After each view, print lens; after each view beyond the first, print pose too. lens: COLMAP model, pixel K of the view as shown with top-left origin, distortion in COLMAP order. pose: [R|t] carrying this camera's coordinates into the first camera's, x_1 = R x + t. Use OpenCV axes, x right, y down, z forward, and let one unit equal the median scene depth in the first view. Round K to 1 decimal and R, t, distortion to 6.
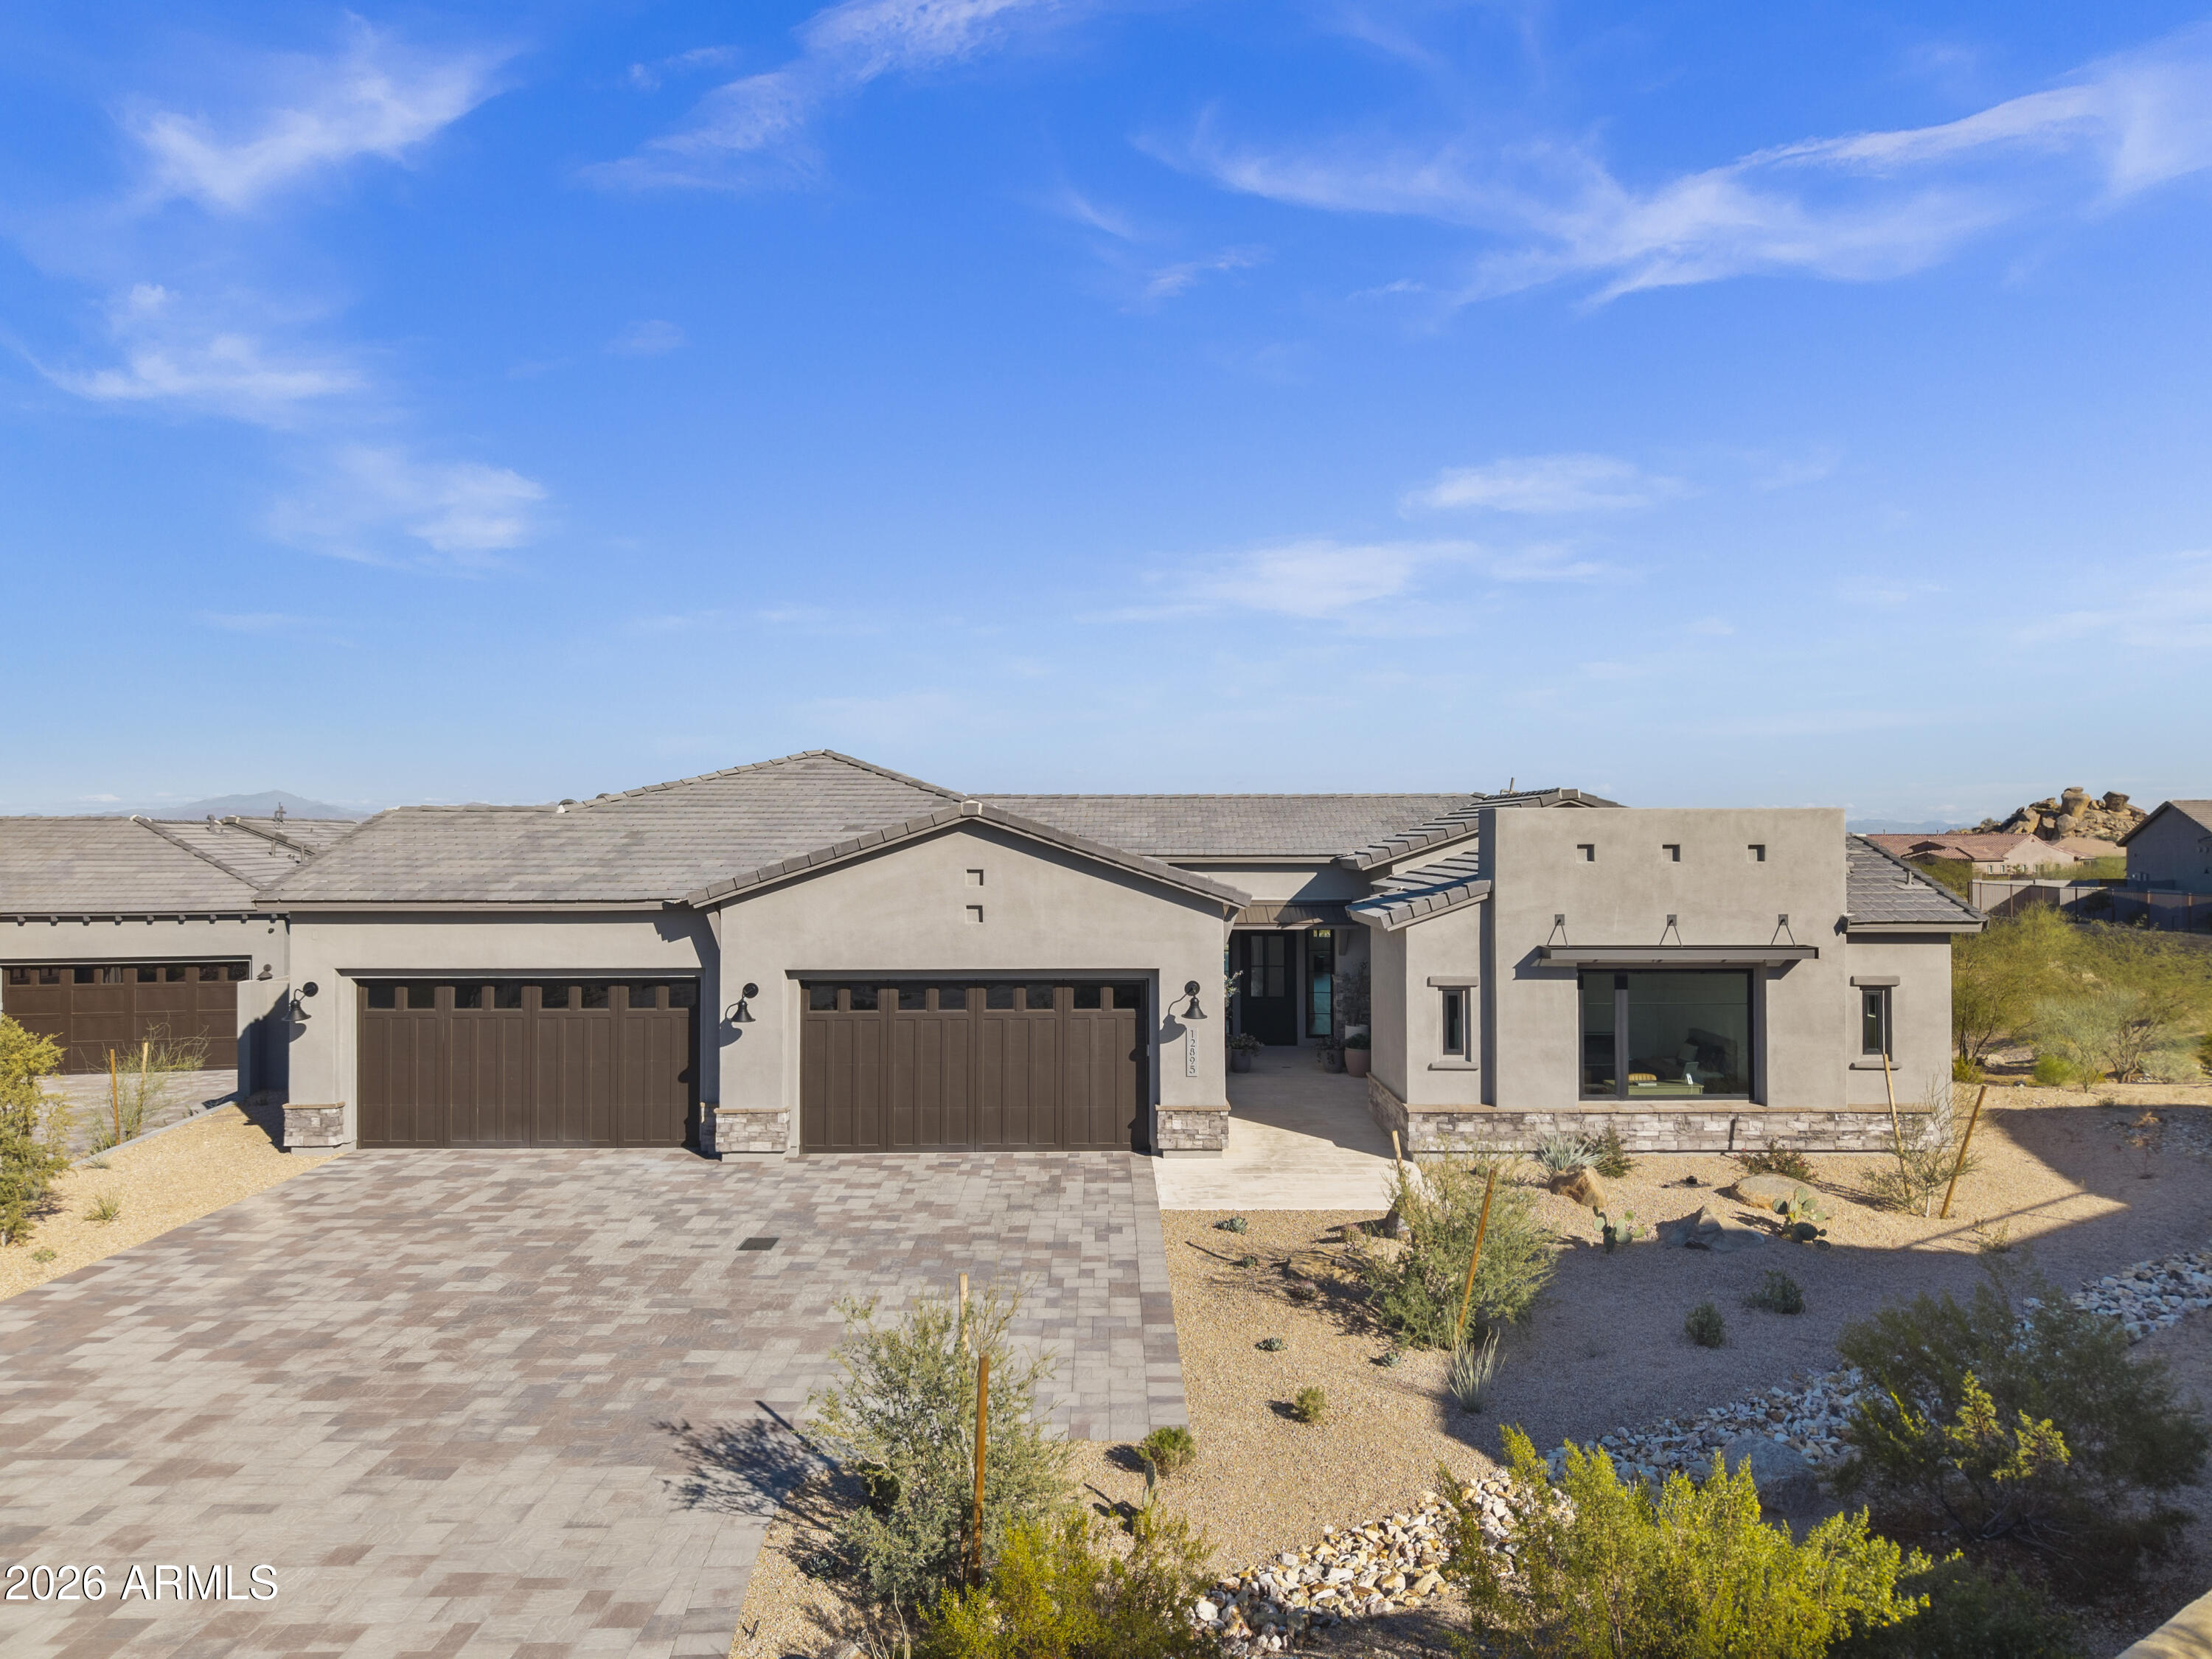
lens RADIAL K [[1480.1, 0, 1125.3], [0, 1480.1, 889.5], [0, 0, 1]] dist [0.002934, 0.000427]
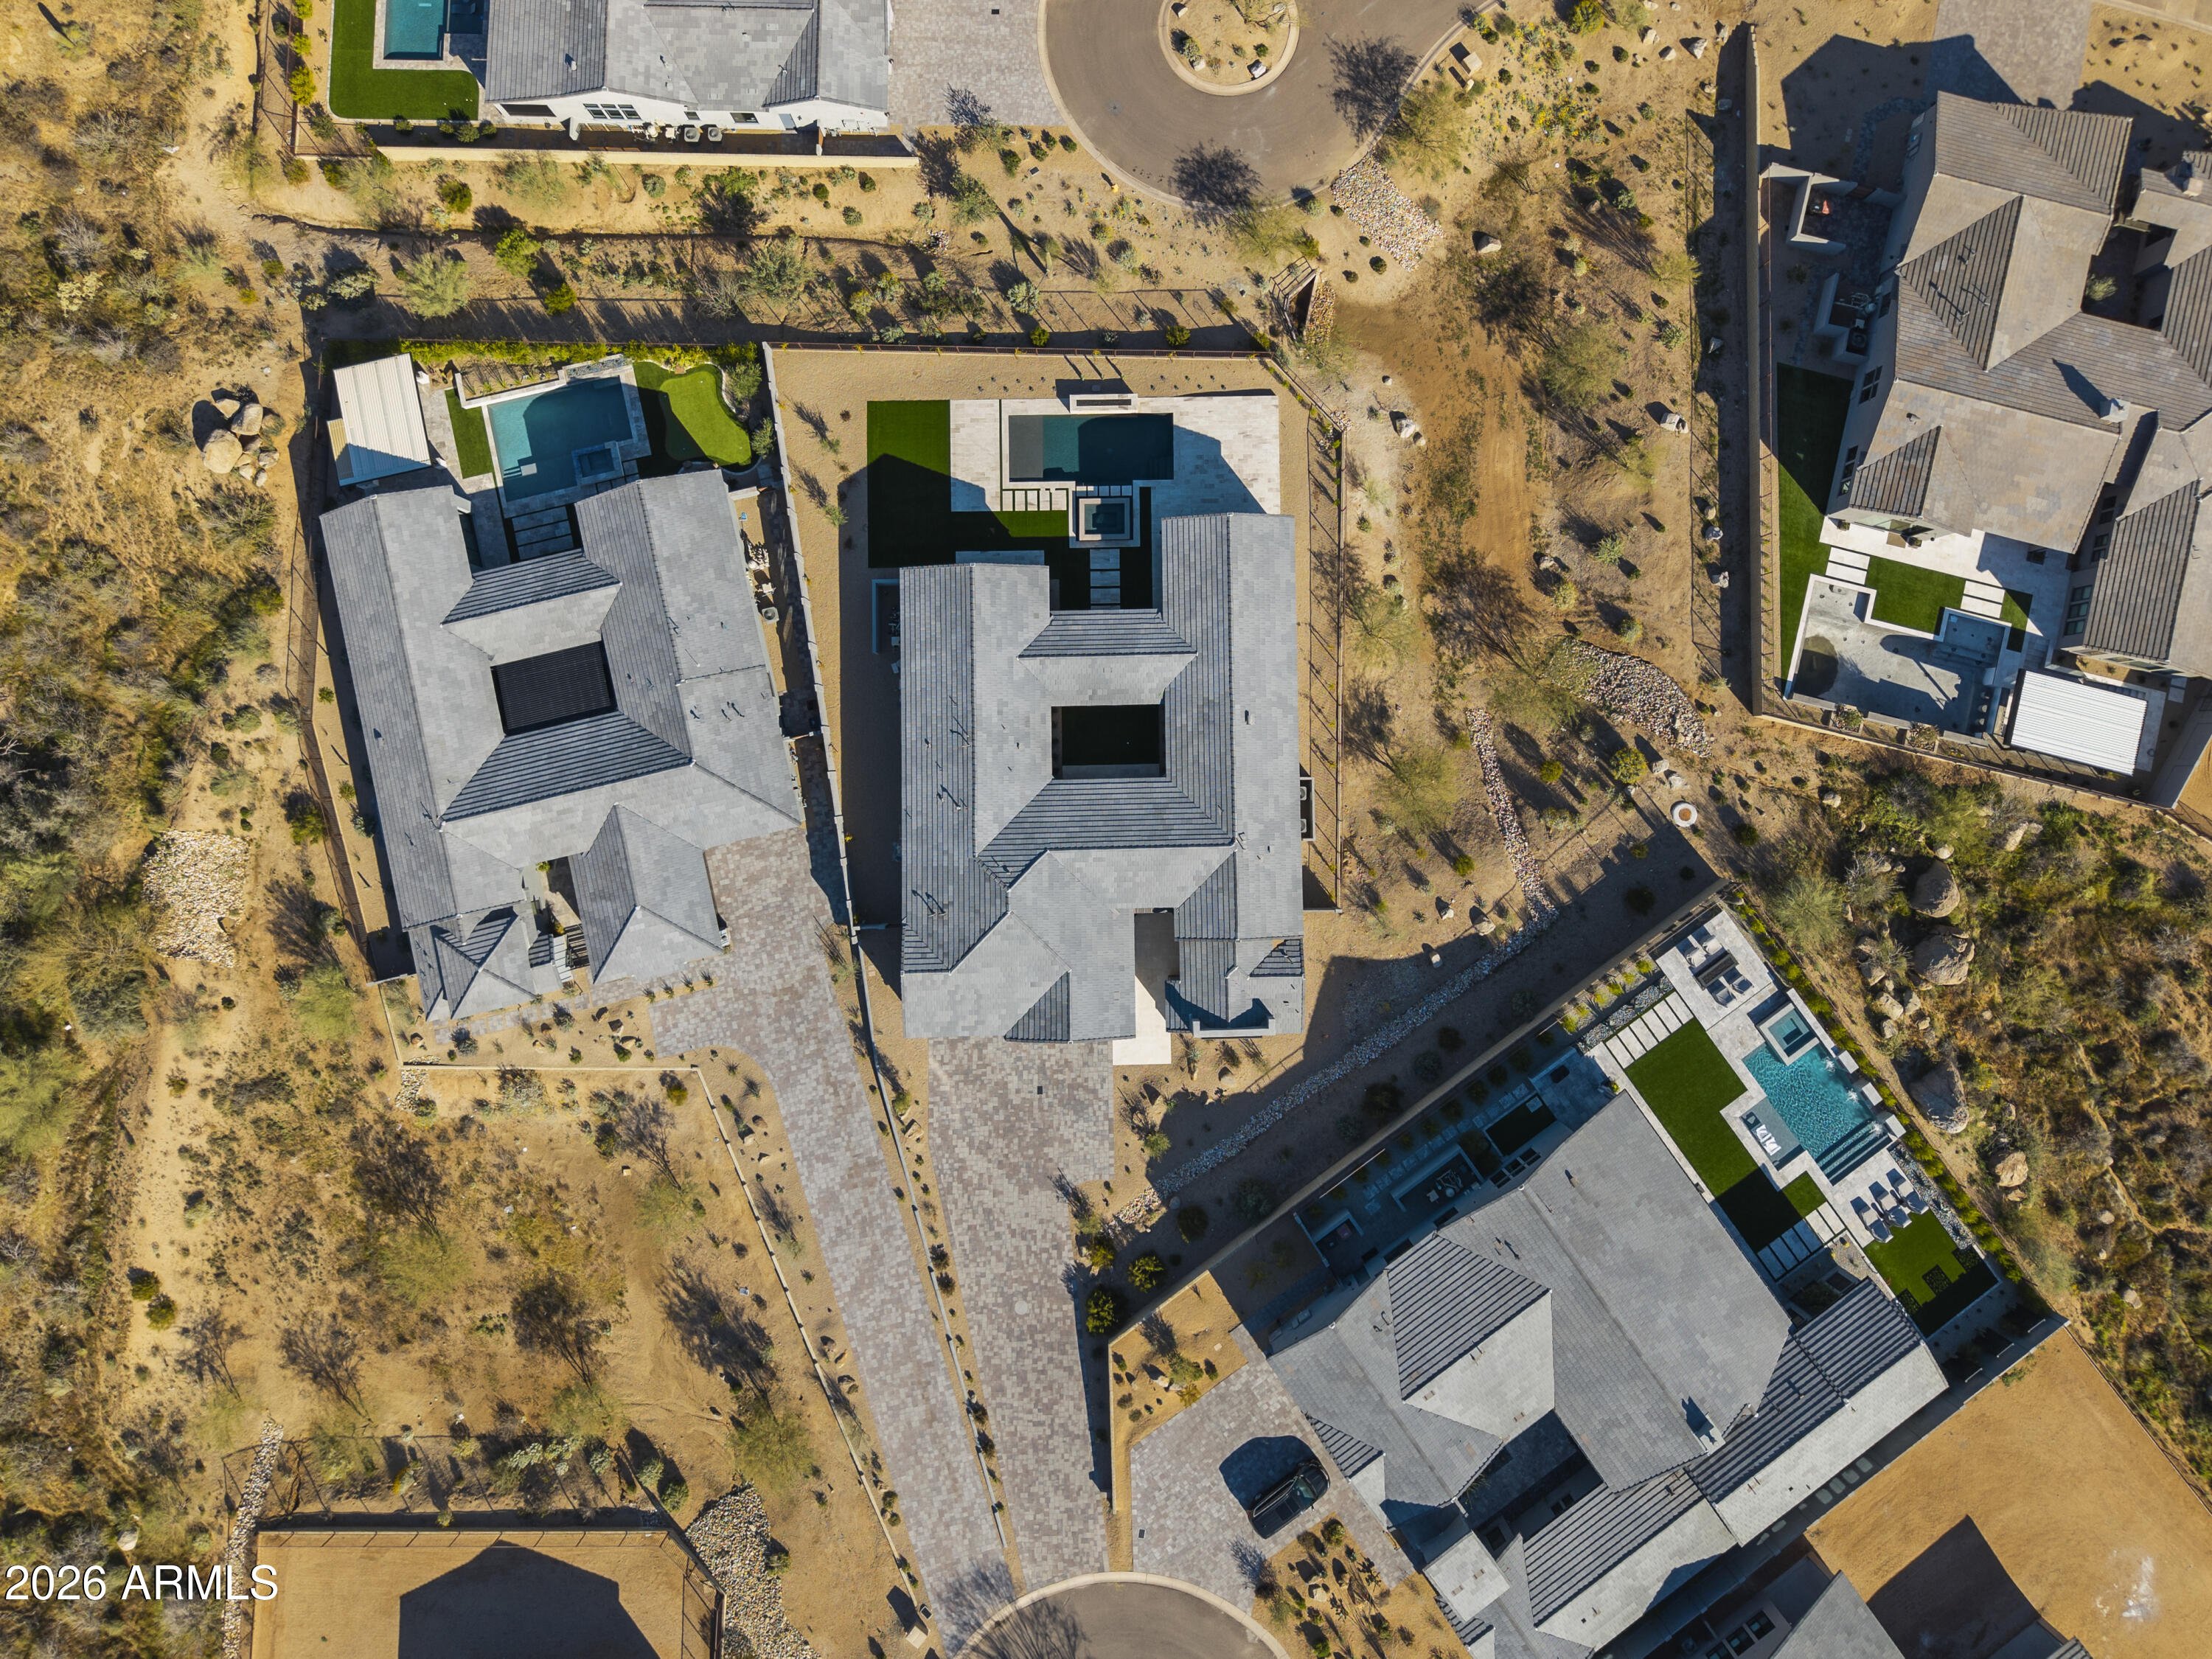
lens RADIAL K [[1514.7, 0, 1118.1], [0, 1514.7, 816.1], [0, 0, 1]] dist [0.034270, -0.041896]
pose [[0.999859, 0.001211, 0.016756, -0.041574], [-0.016798, 0.087594, 0.996015, -4.464388], [-0.000262, -0.996156, 0.087602, 1.234547]]
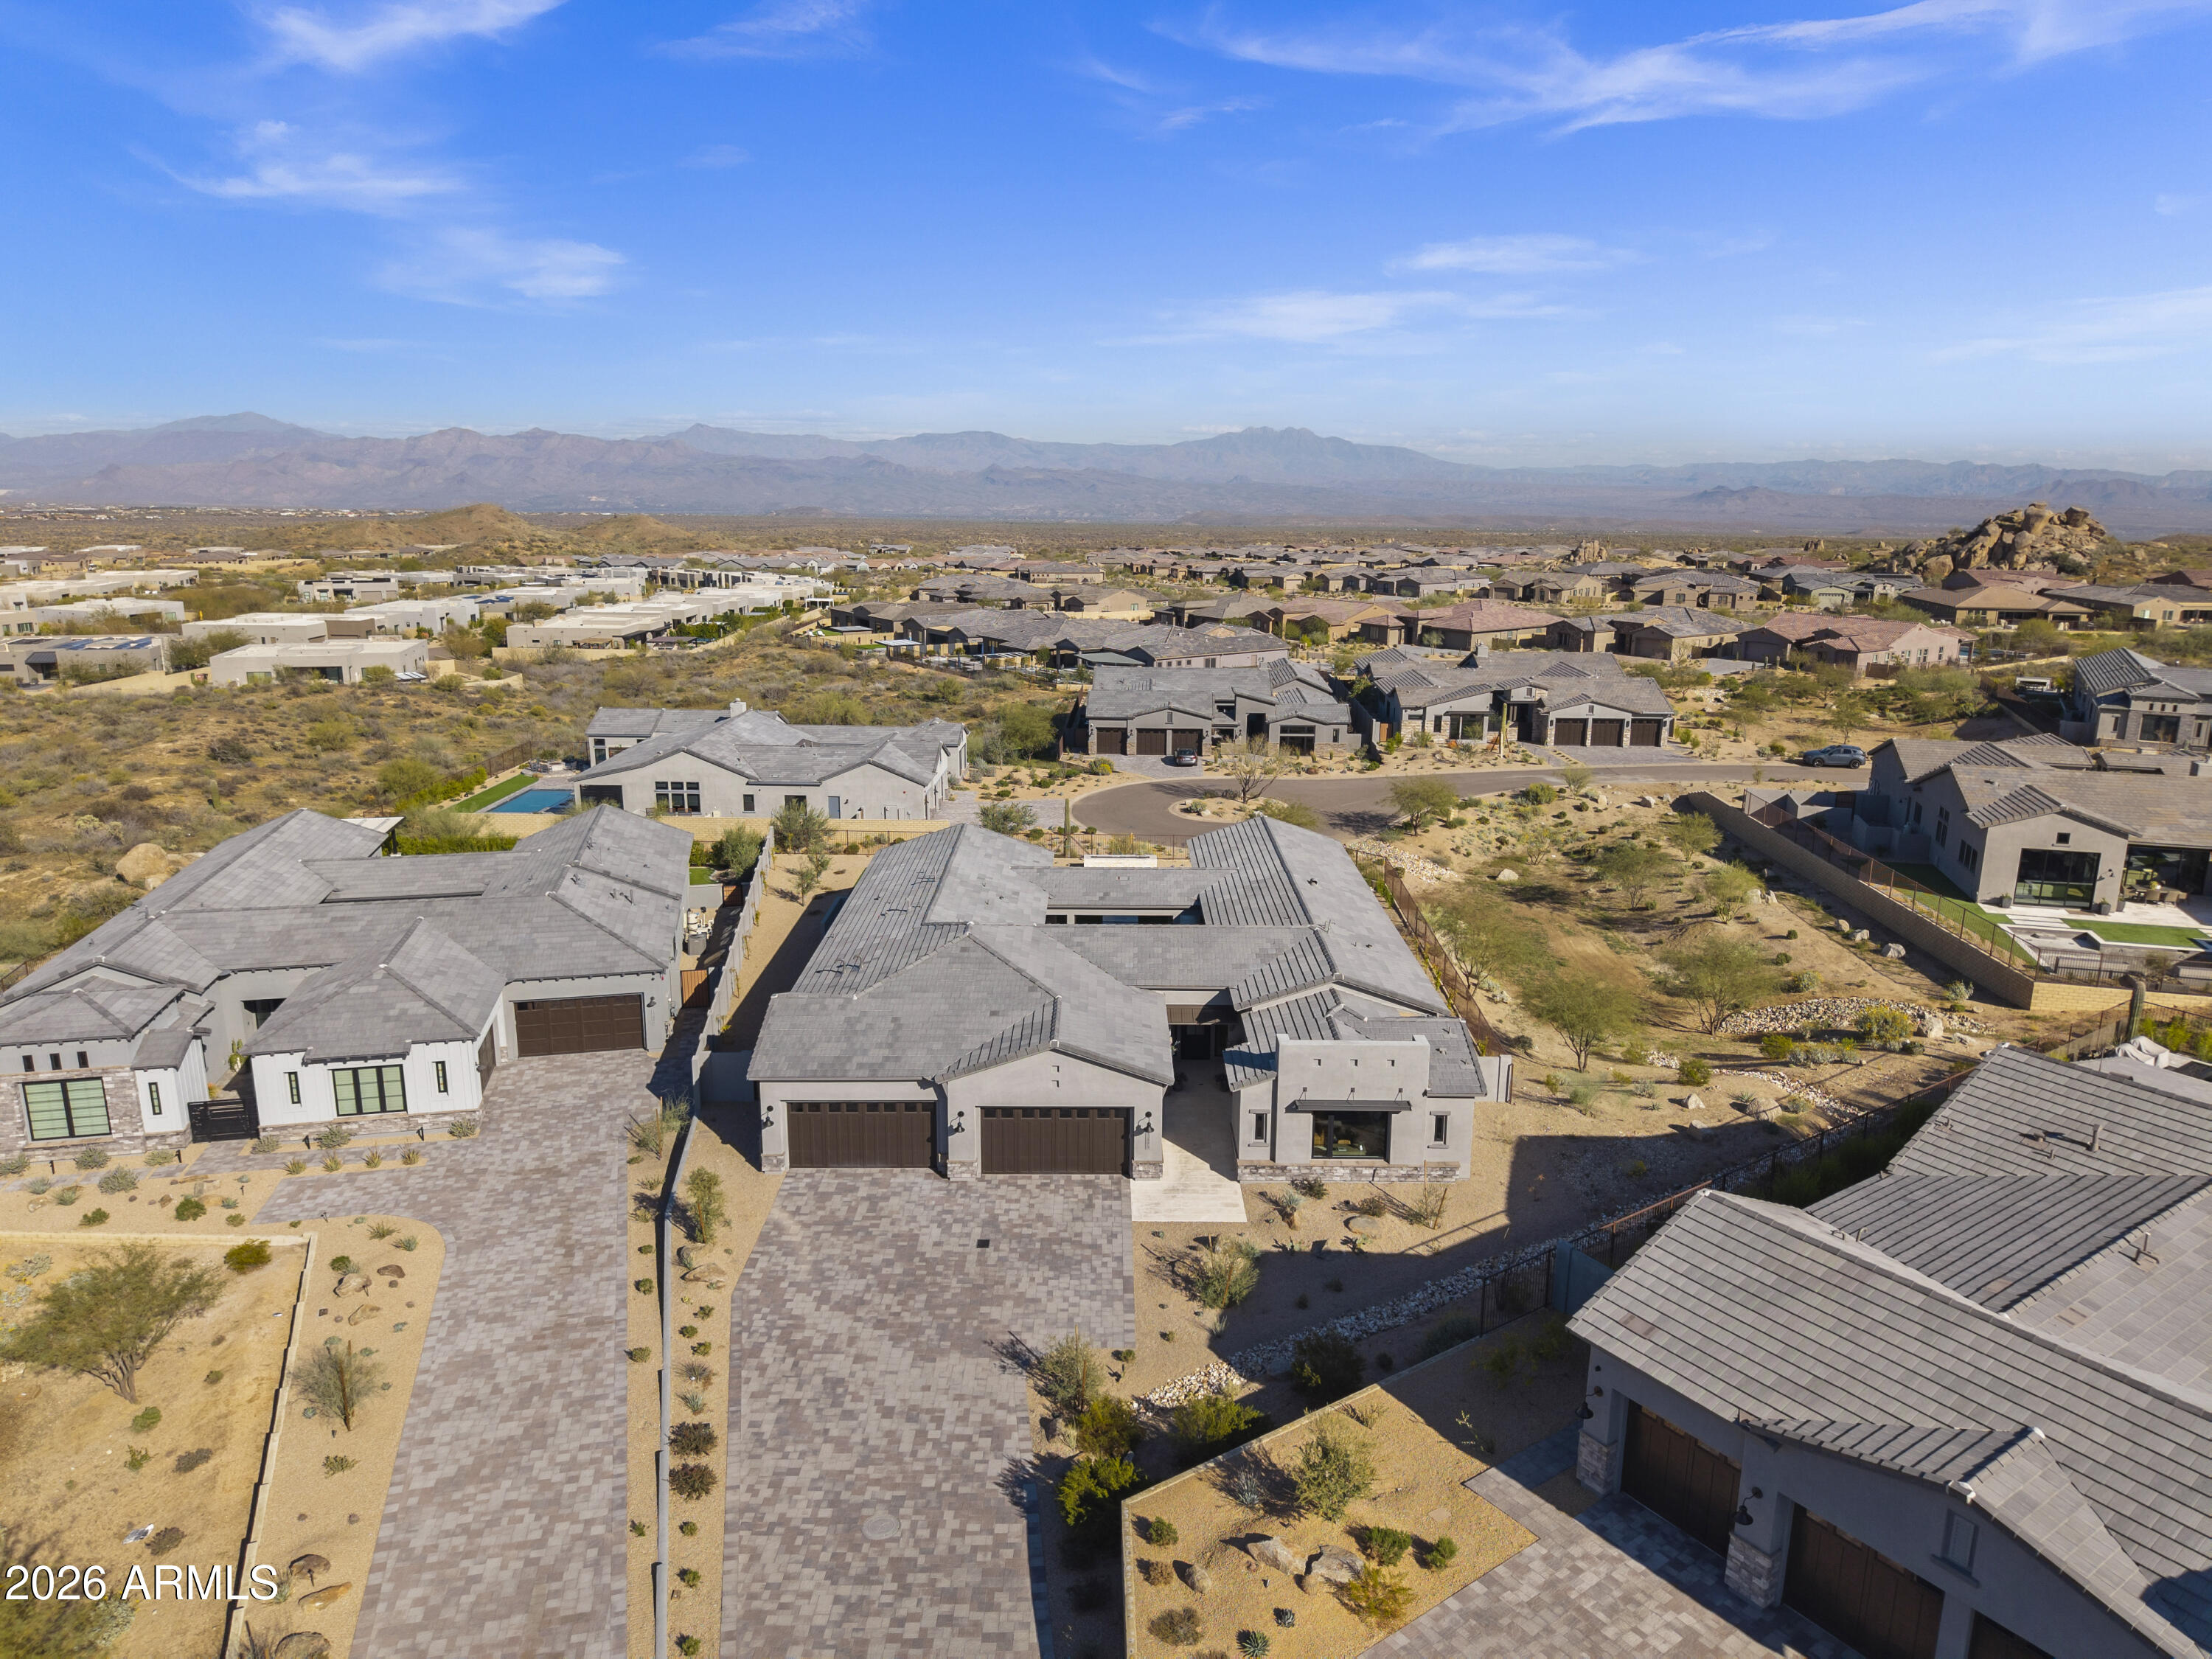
lens RADIAL K [[1514.7, 0, 1118.1], [0, 1514.7, 816.1], [0, 0, 1]] dist [0.034270, -0.041896]
pose [[0.999971, 0.003530, -0.006710, 0.012001], [-0.002088, 0.978994, 0.203879, -0.898635], [0.007289, -0.203859, 0.978973, -1.280818]]
